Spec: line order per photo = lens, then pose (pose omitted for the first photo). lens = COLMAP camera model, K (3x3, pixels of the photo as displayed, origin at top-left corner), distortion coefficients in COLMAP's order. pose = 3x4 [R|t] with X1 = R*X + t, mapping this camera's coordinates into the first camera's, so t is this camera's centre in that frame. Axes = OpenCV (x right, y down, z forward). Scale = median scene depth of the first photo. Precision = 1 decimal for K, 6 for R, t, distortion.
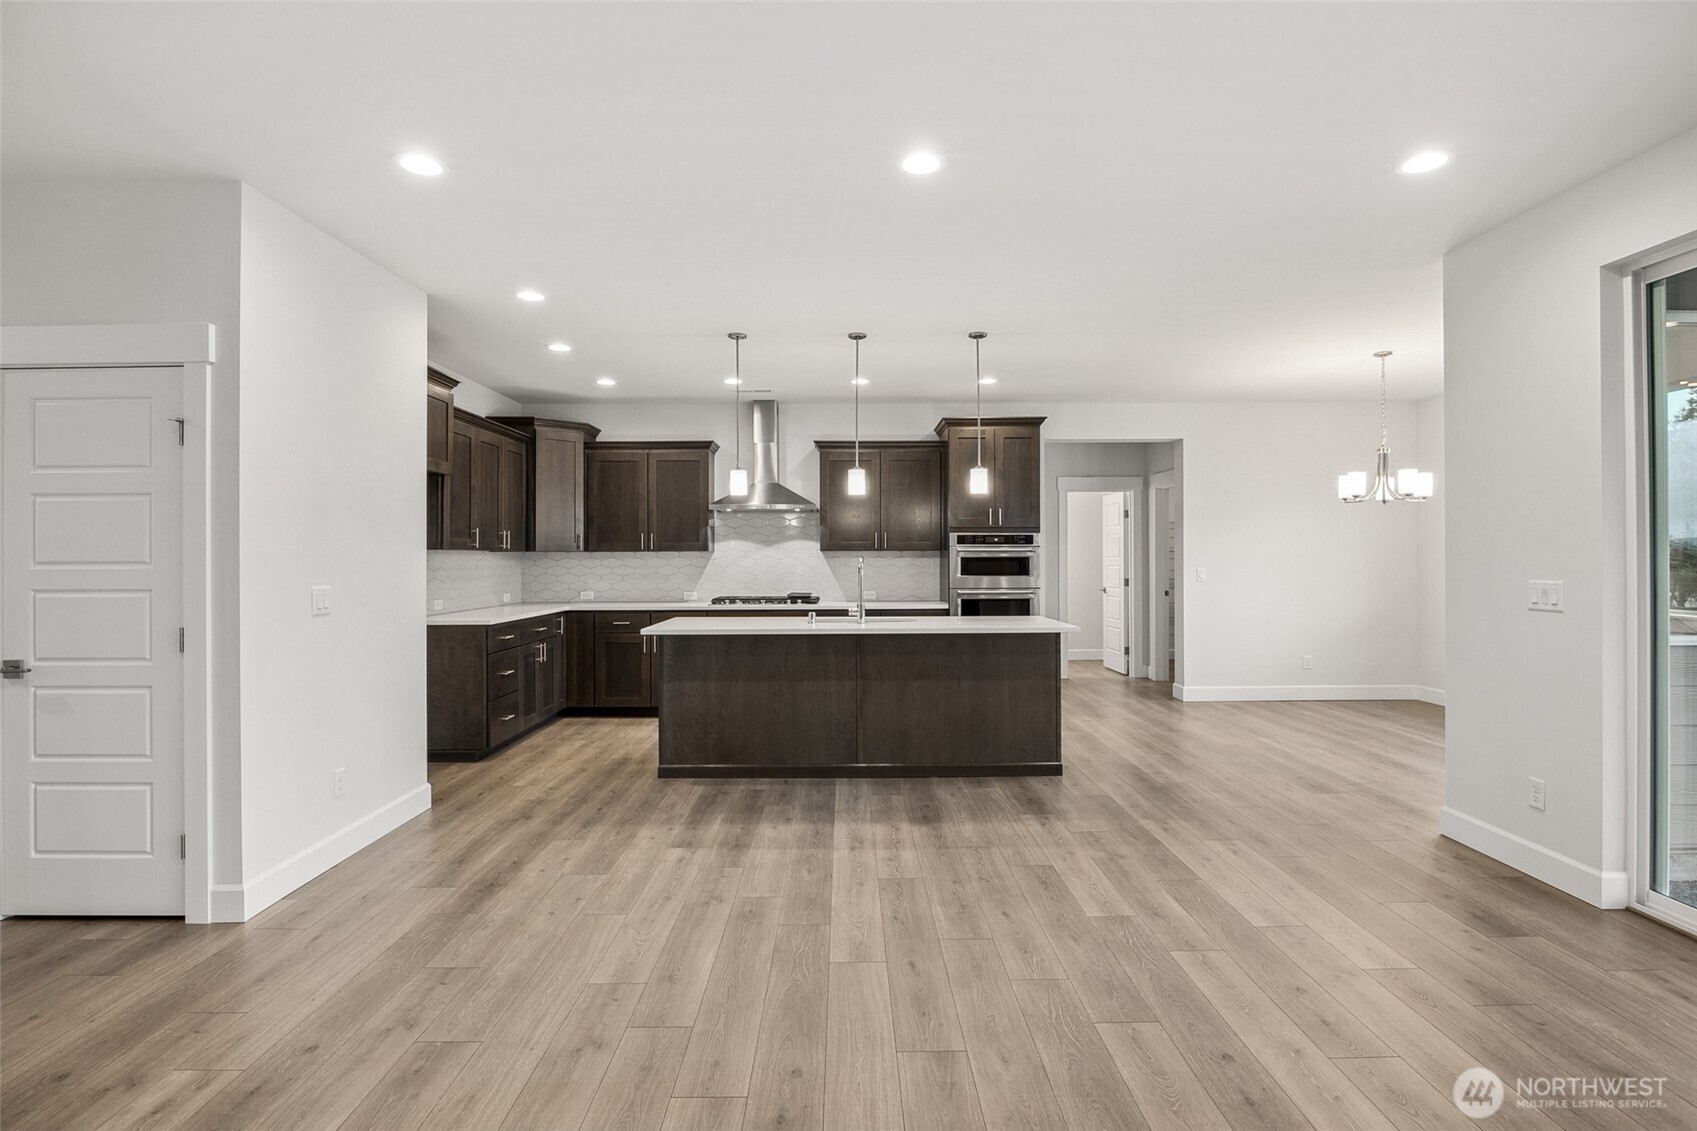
lens RADIAL K [[819.6, 0, 853.5], [0, 819.6, 557.1], [0, 0, 1]] dist [-0.005477, 0.000236]
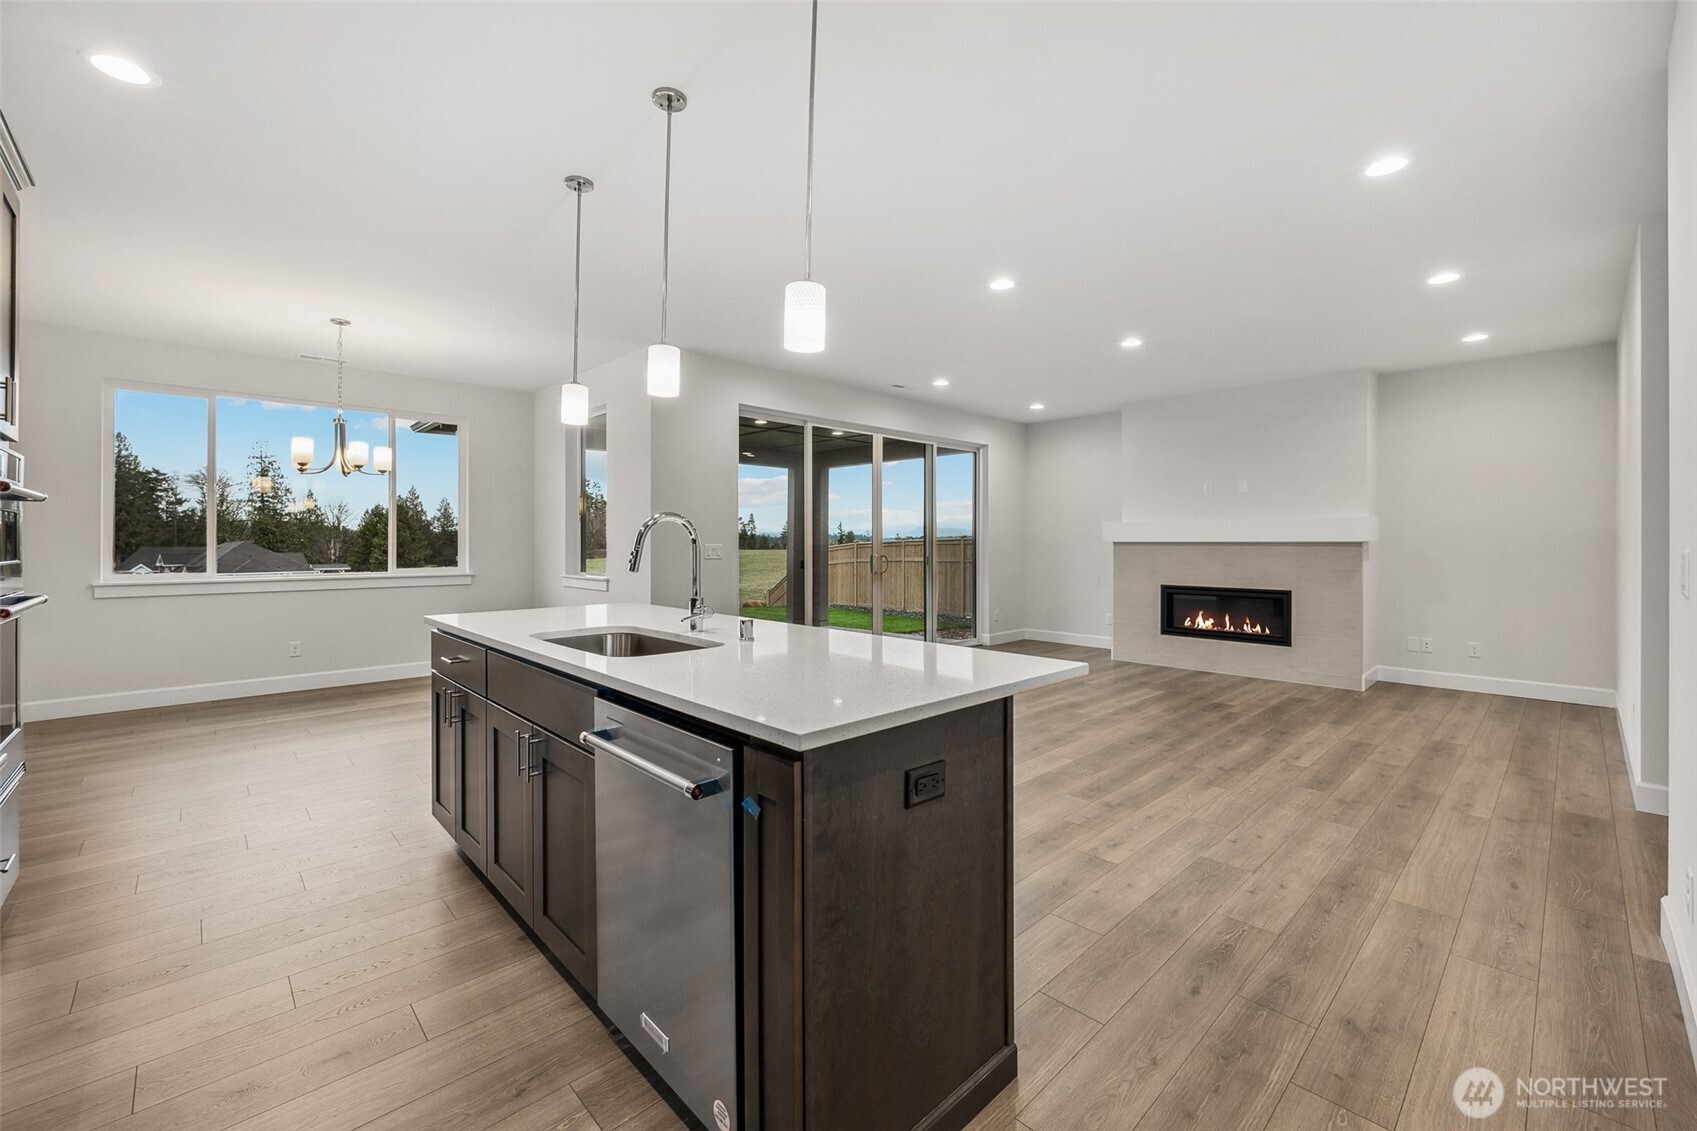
lens RADIAL K [[685.7, 0, 850.4], [0, 685.7, 539.2], [0, 0, 1]] dist [-0.000585, 0.000237]
pose [[-0.680083, 0.008296, 0.733088, -0.382185], [0.002366, 0.999956, -0.009120, 0.020728], [-0.733132, -0.004468, -0.680072, 1.154800]]
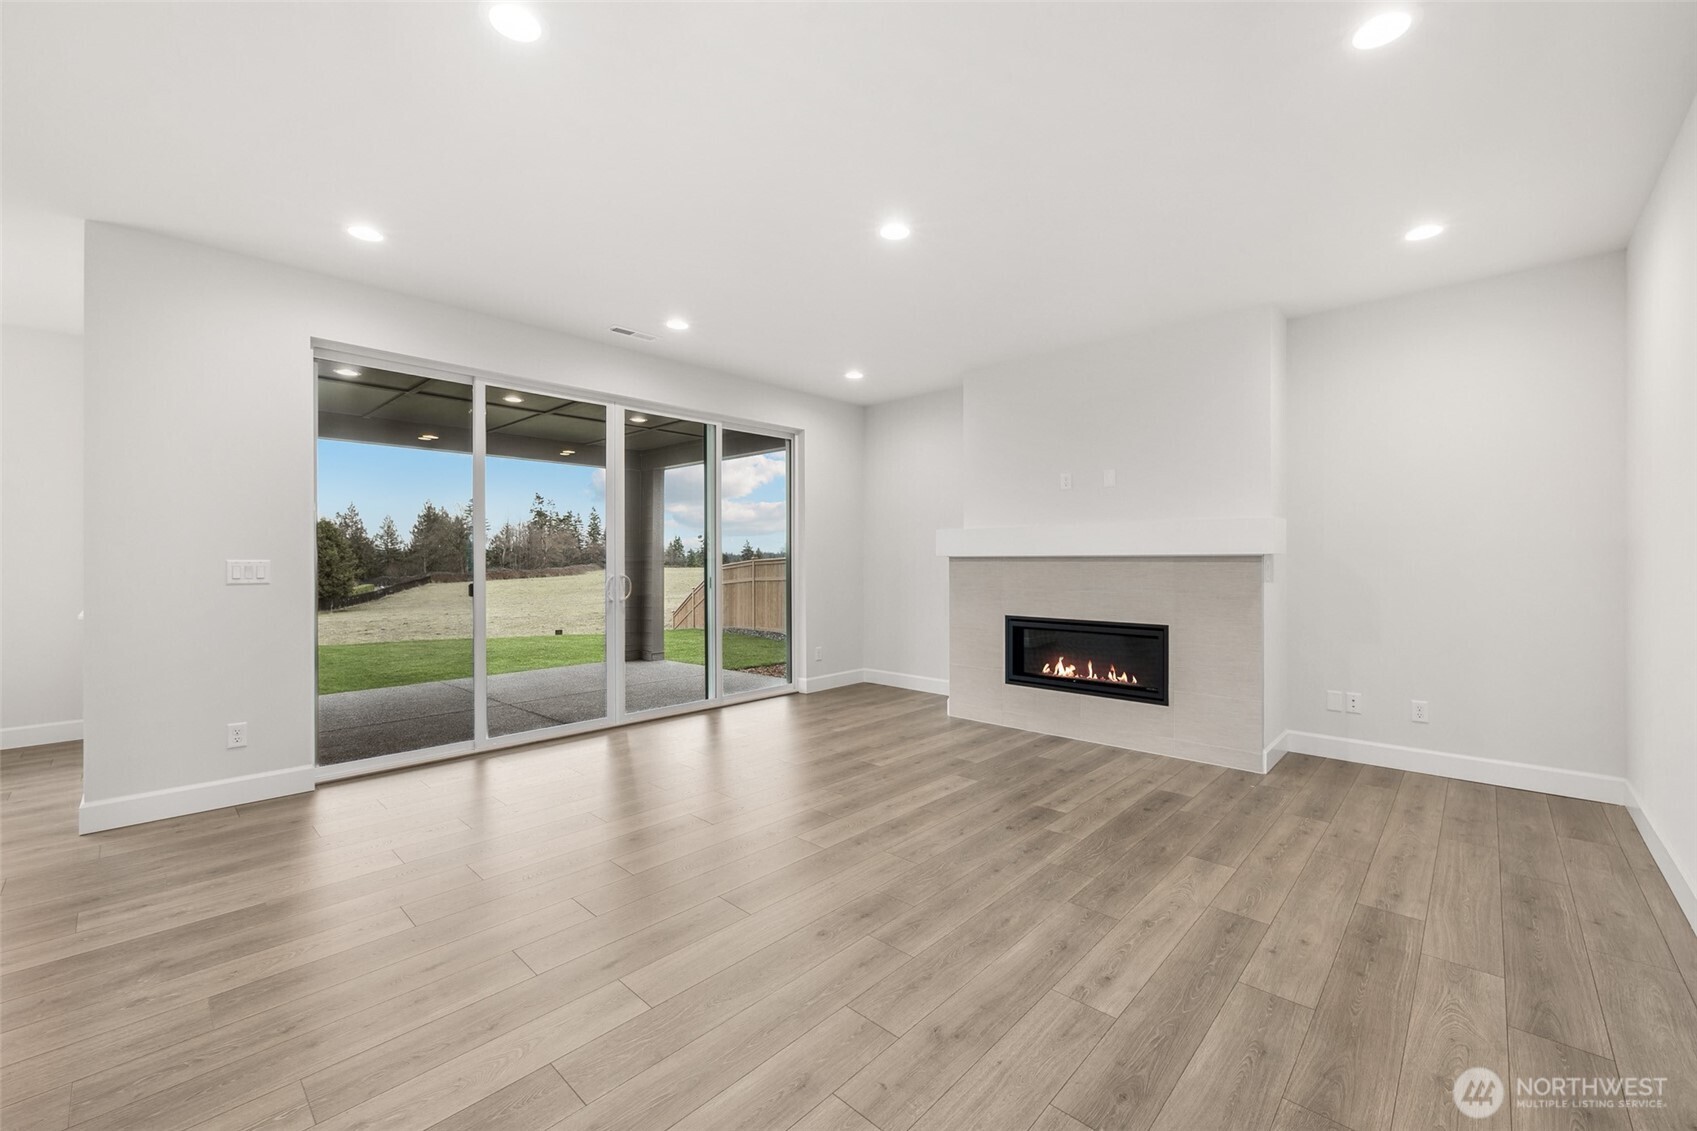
lens RADIAL K [[685.7, 0, 852.3], [0, 685.7, 552.2], [0, 0, 1]] dist [-0.000585, 0.000237]
pose [[-0.726158, 0.014165, 0.687382, -0.325986], [0.005561, 0.999876, -0.014730, 0.022633], [-0.687506, -0.006874, -0.726146, 0.675950]]
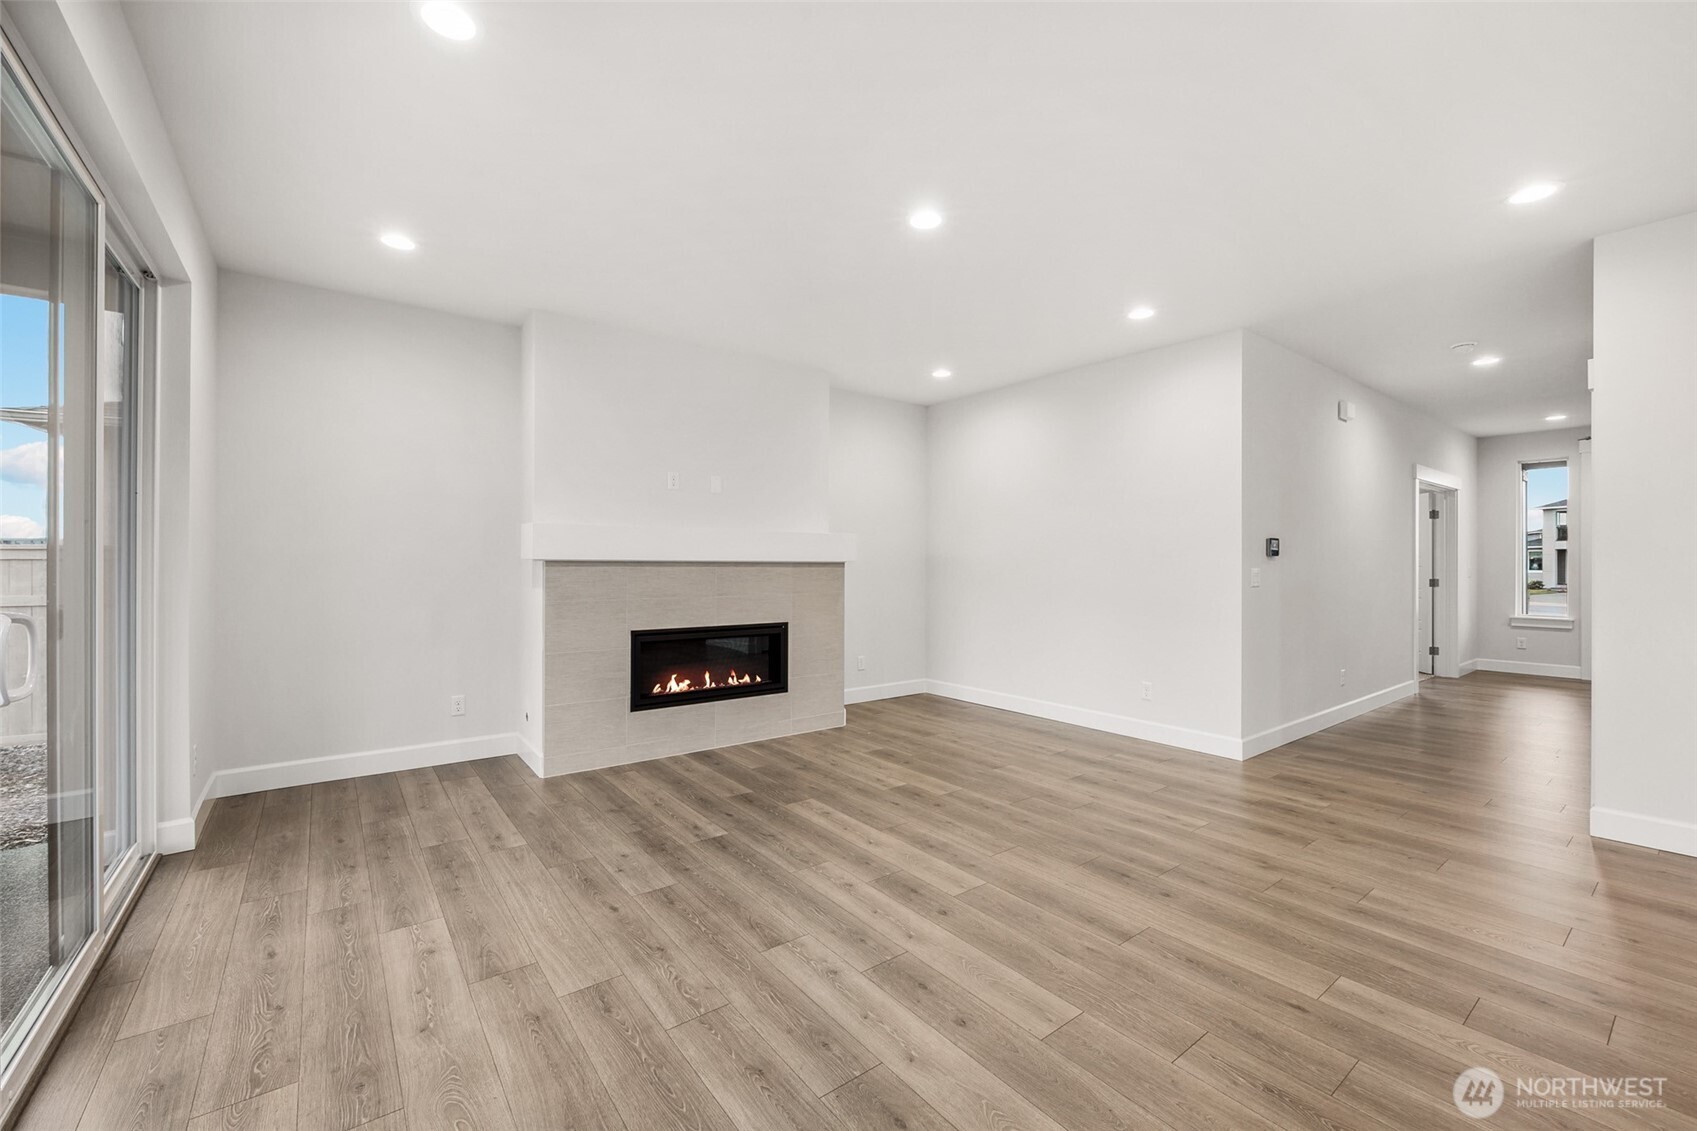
lens RADIAL K [[685.7, 0, 852.8], [0, 685.7, 567.8], [0, 0, 1]] dist [-0.000585, 0.000237]
pose [[-0.795415, 0.003719, -0.606054, 0.425985], [-0.000115, 0.999980, 0.006286, 0.018683], [0.606065, 0.005070, -0.795399, 0.630300]]
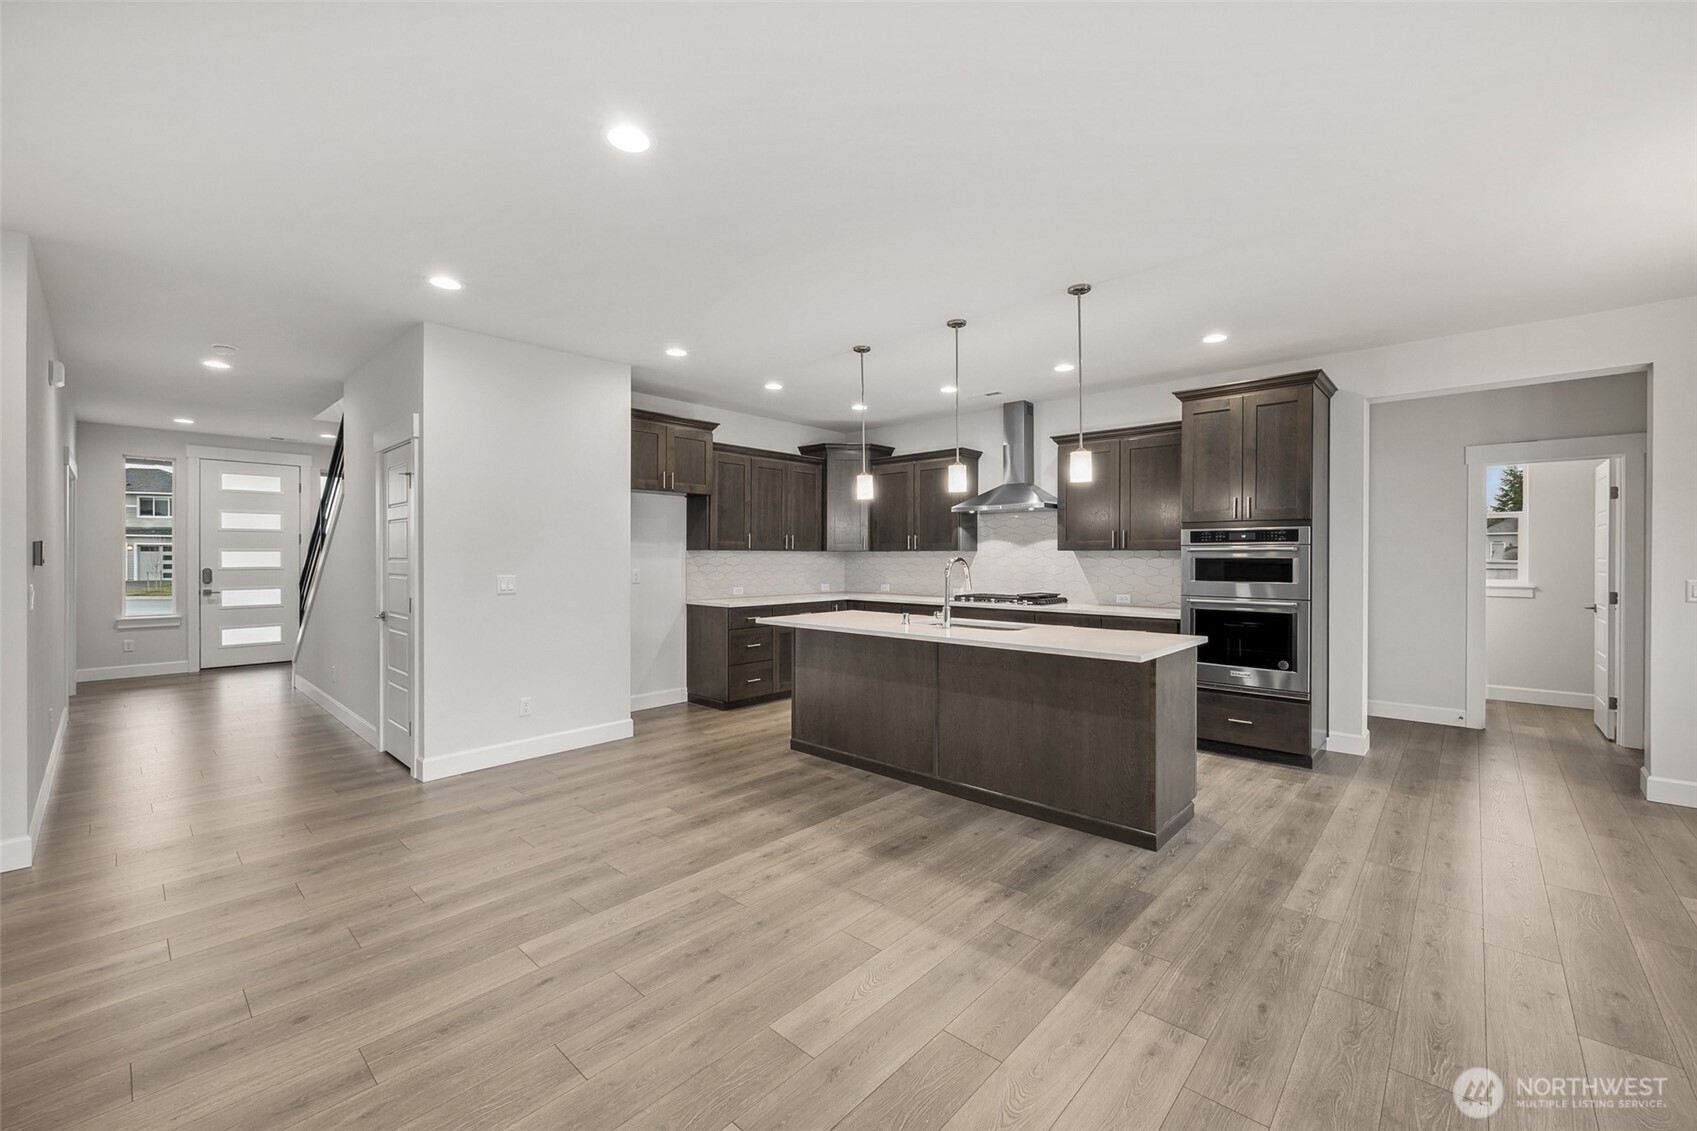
lens RADIAL K [[685.7, 0, 851.6], [0, 685.7, 554.1], [0, 0, 1]] dist [-0.000585, 0.000237]
pose [[0.731198, 0.002469, -0.682161, 0.434232], [-0.003654, 0.999993, -0.000298, -0.002926], [0.682156, 0.002710, 0.731202, 0.321823]]
